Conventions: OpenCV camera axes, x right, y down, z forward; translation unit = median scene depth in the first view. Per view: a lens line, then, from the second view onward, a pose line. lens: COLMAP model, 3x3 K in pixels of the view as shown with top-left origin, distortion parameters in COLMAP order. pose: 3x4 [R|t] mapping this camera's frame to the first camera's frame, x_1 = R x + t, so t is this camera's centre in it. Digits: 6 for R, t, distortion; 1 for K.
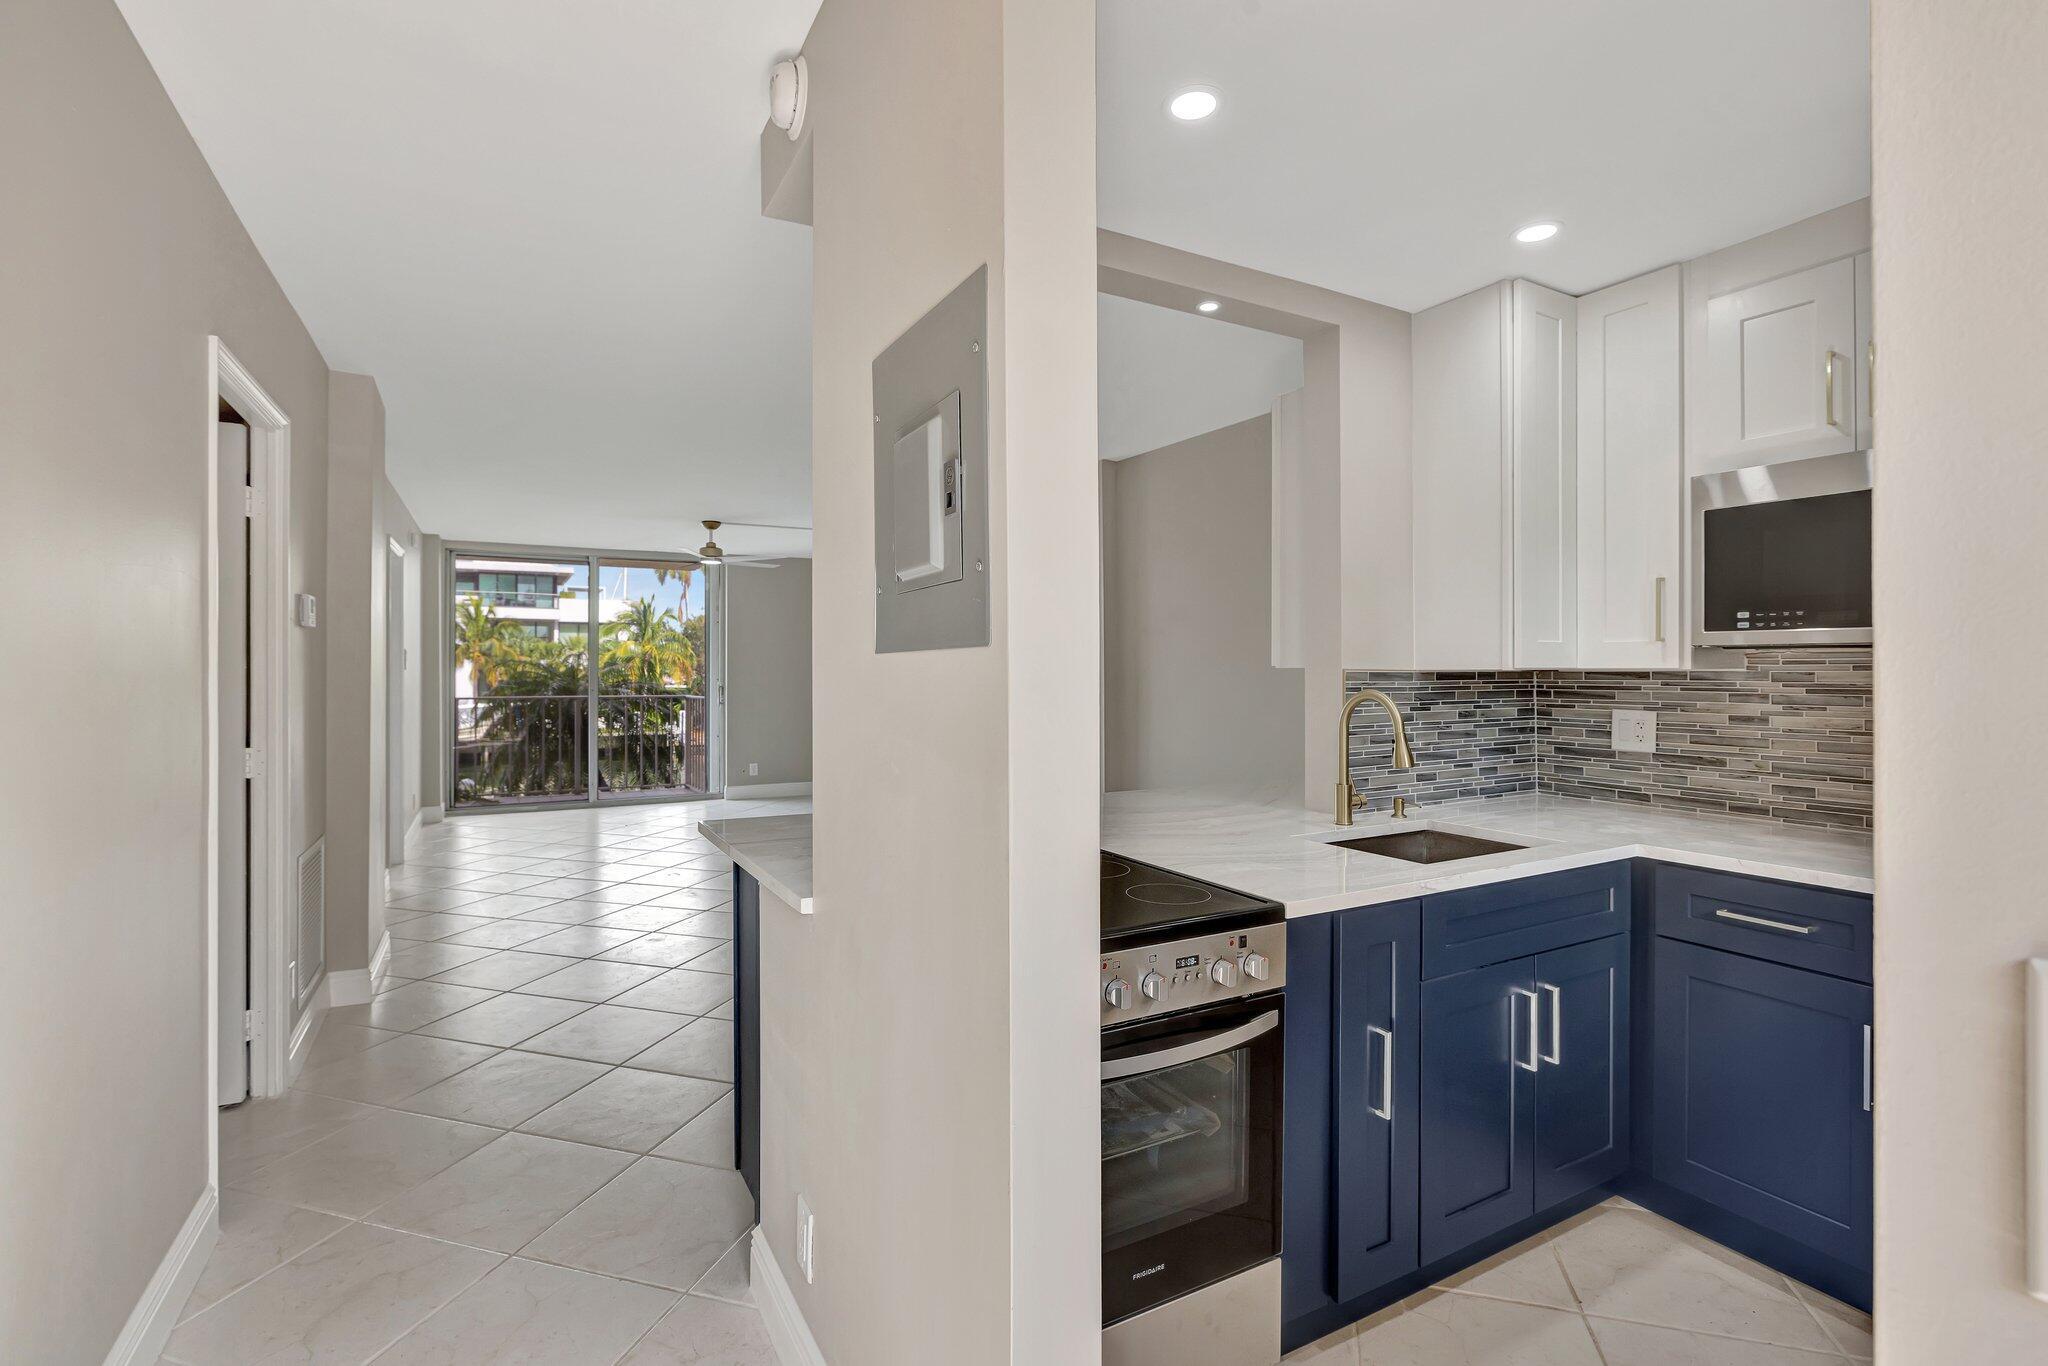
lens RADIAL K [[939.3, 0, 1037.1], [0, 939.3, 672.9], [0, 0, 1]] dist [-0.000380, 0.000065]
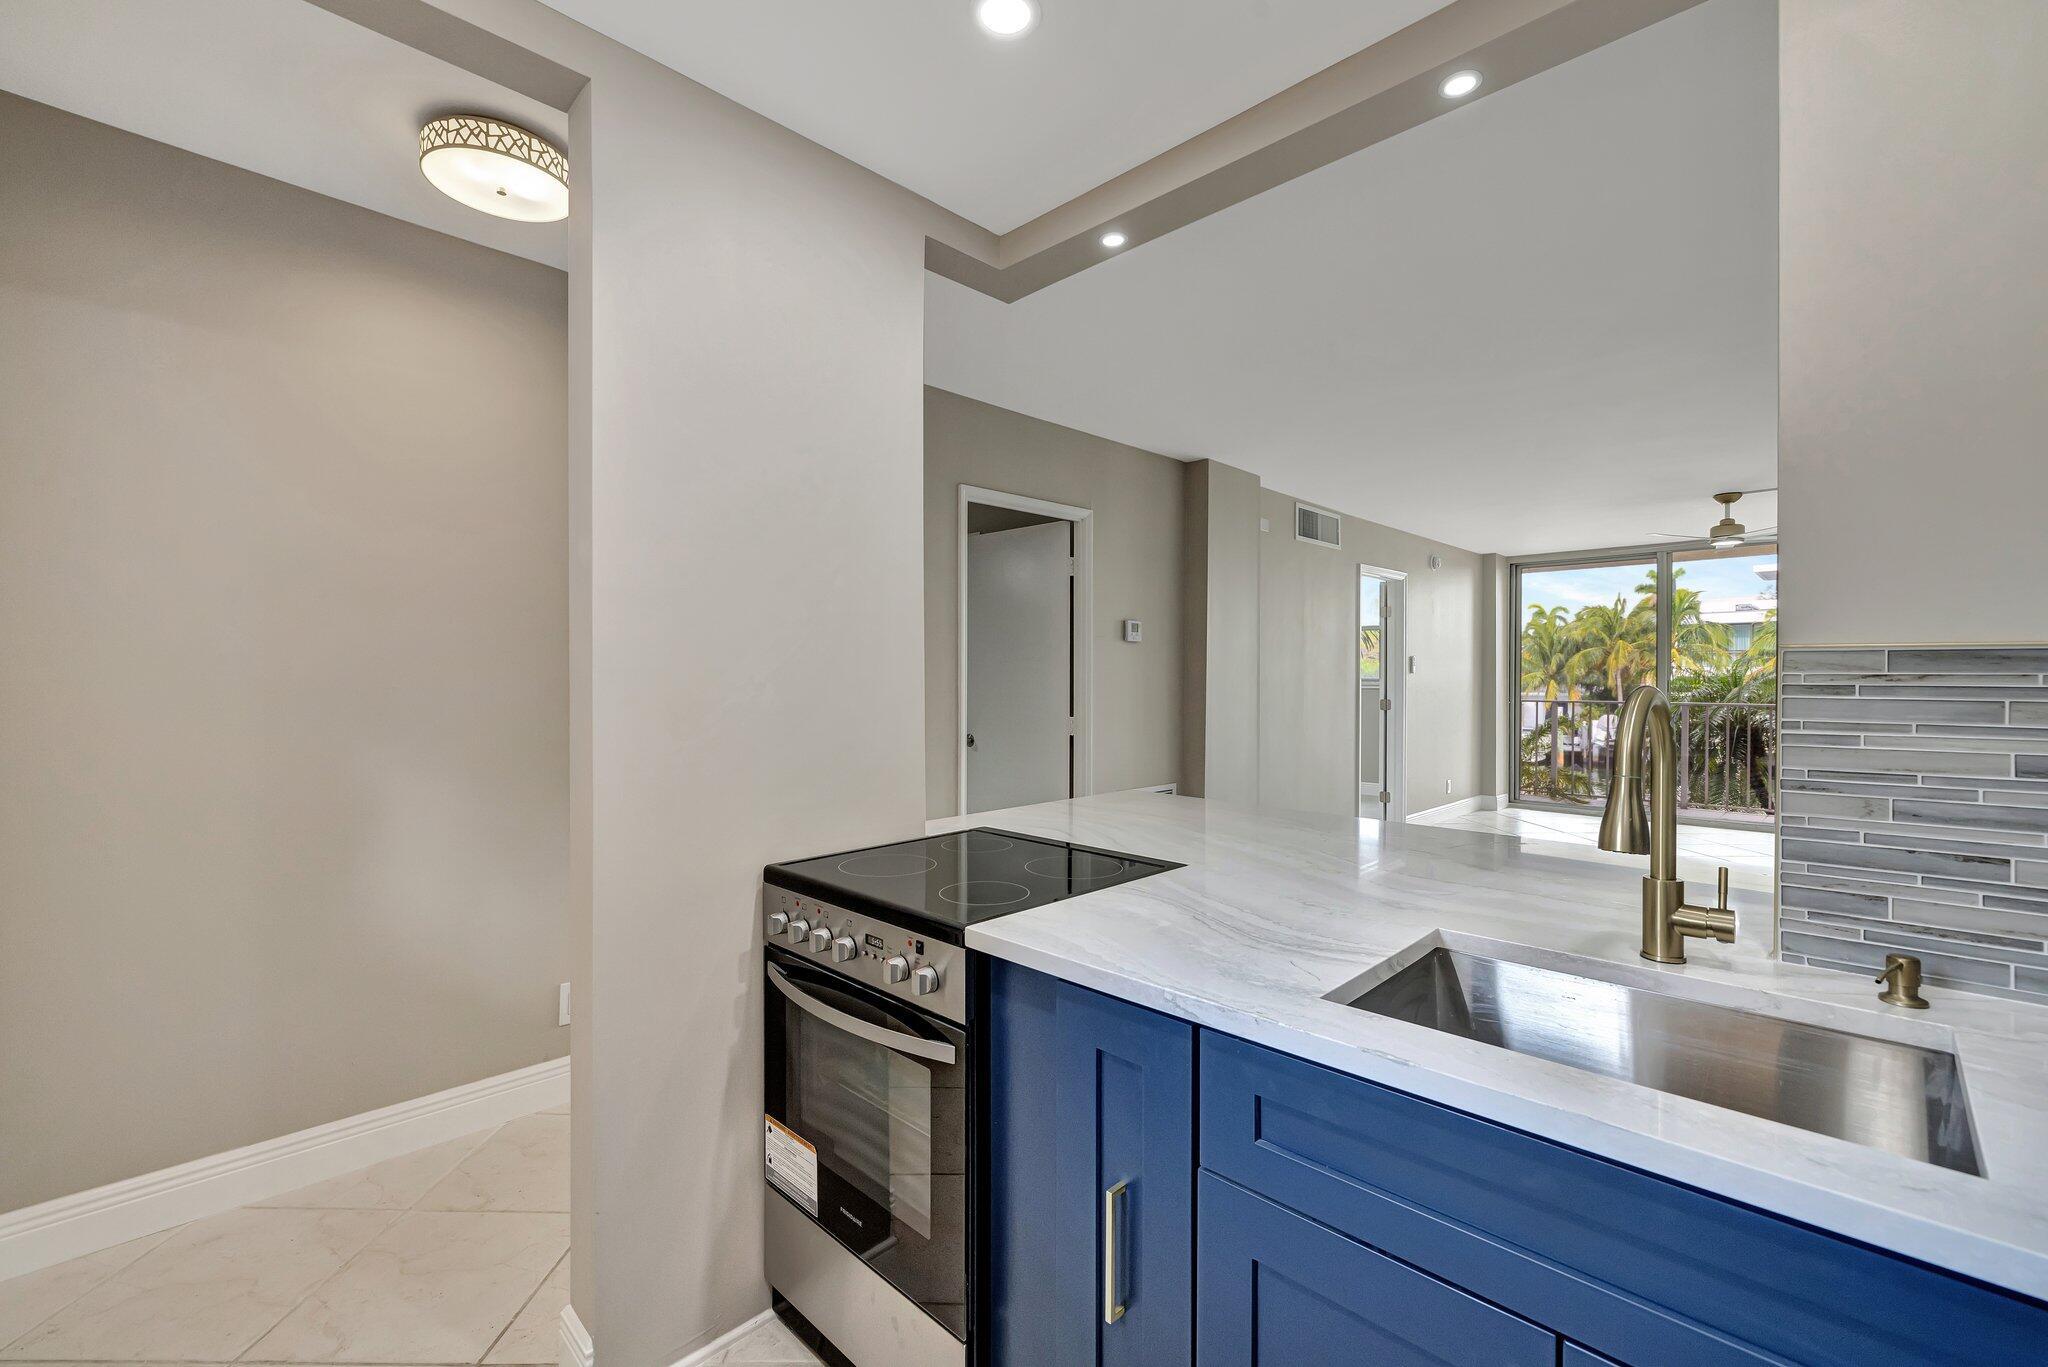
lens RADIAL K [[876.5, 0, 1028.2], [0, 876.5, 675.2], [0, 0, 1]] dist [-0.000601, 0.000022]
pose [[0.272392, -0.001249, -0.962186, 0.591359], [-0.004784, 0.999985, -0.002653, 0.012759], [0.962174, 0.005325, 0.272382, 0.480007]]
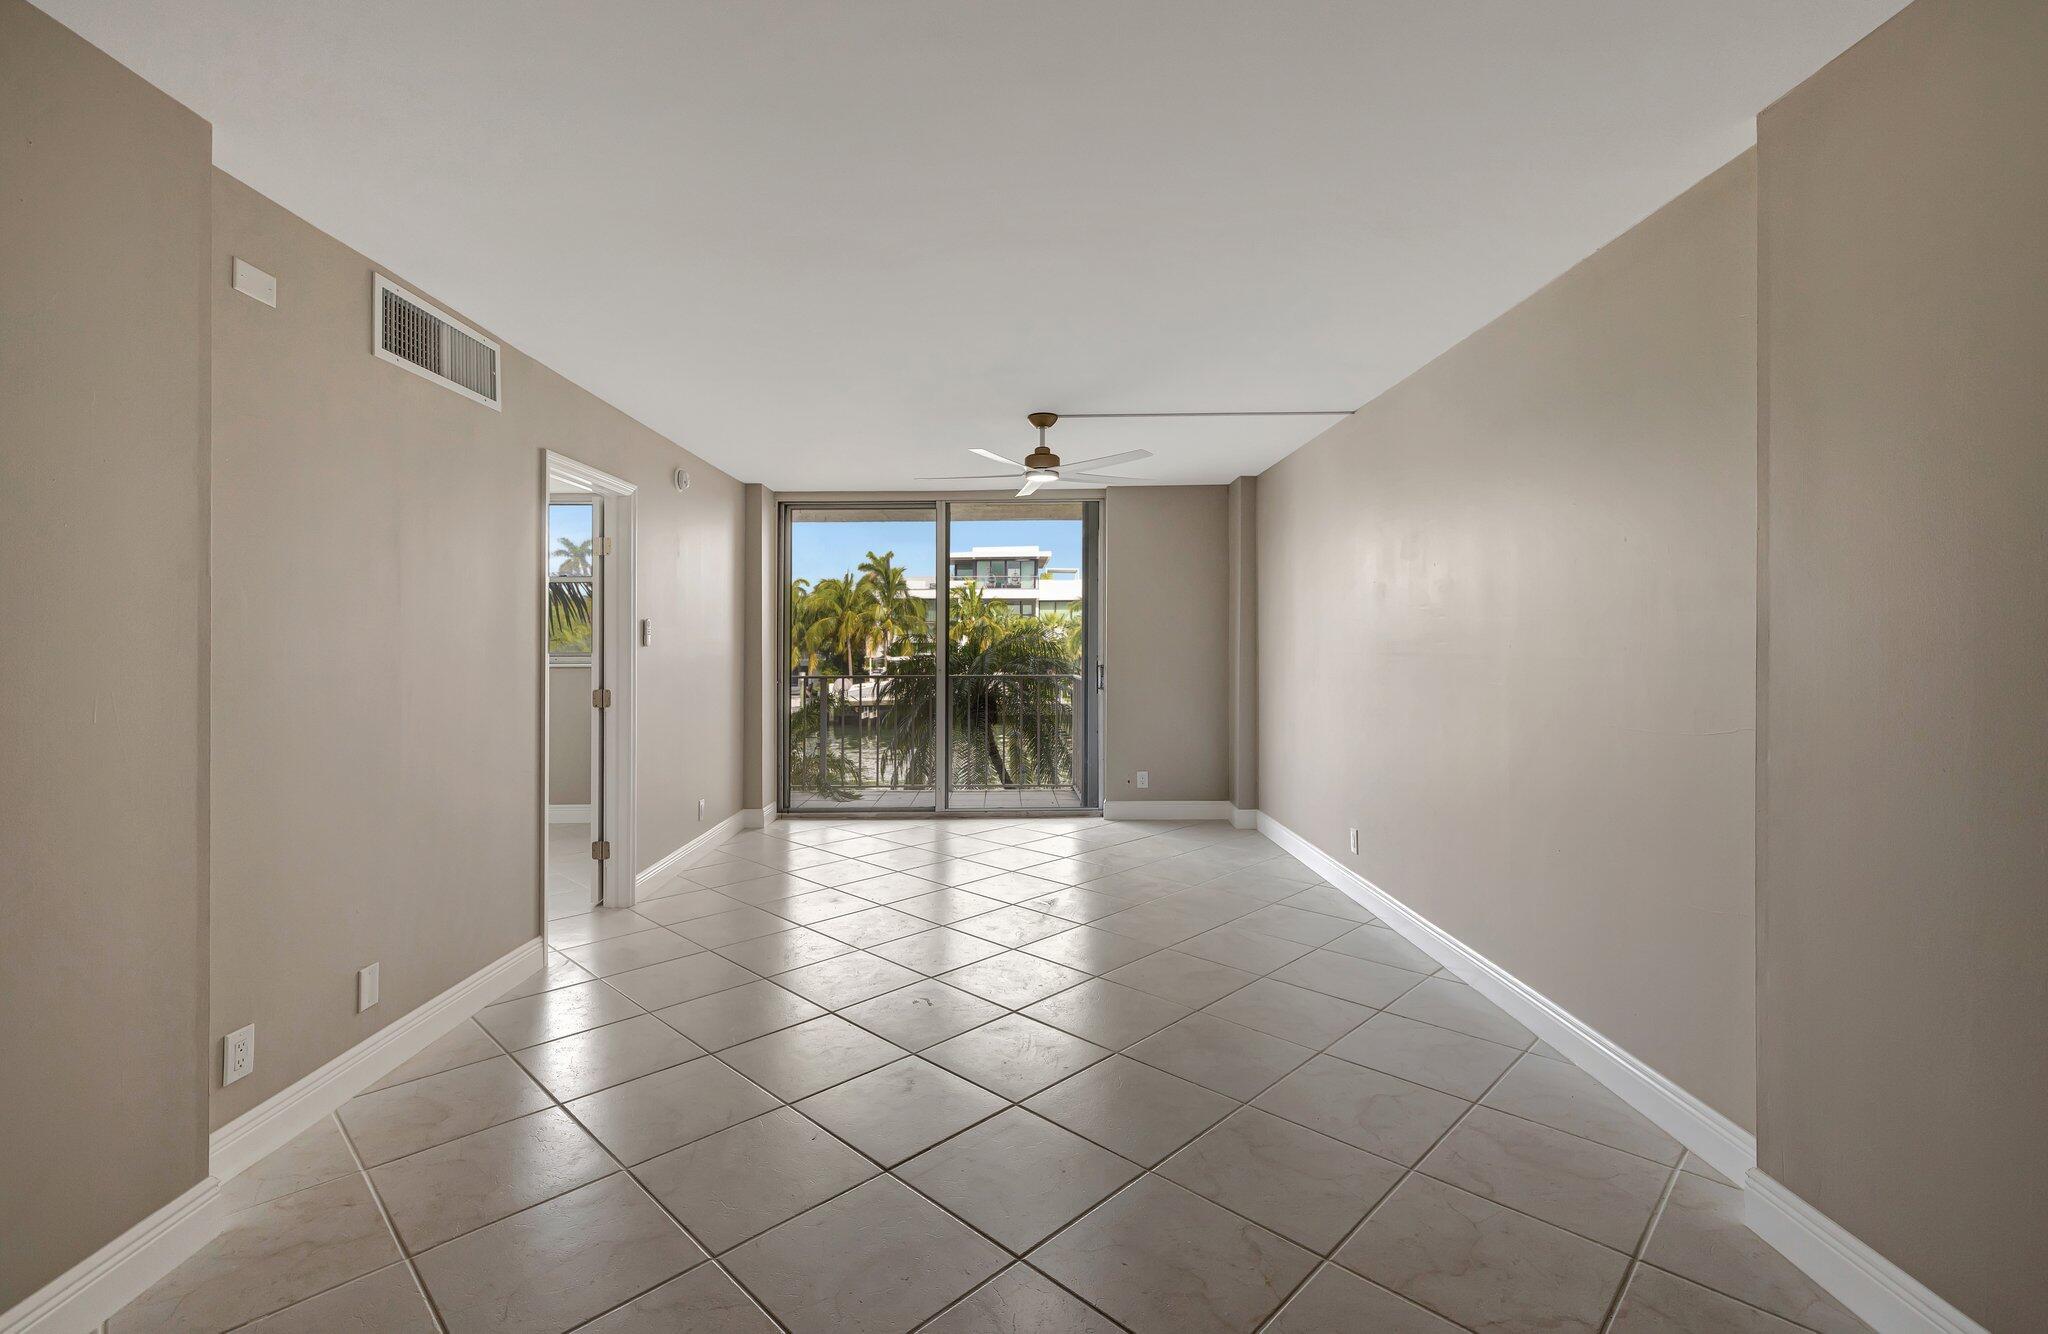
lens RADIAL K [[897.8, 0, 1013.1], [0, 897.8, 636.7], [0, 0, 1]] dist [0.001178, 0.000108]
pose [[0.870230, -0.007033, -0.492595, -0.151286], [0.002366, 0.999946, -0.010097, -0.003998], [0.492640, 0.007621, 0.870200, 1.140555]]
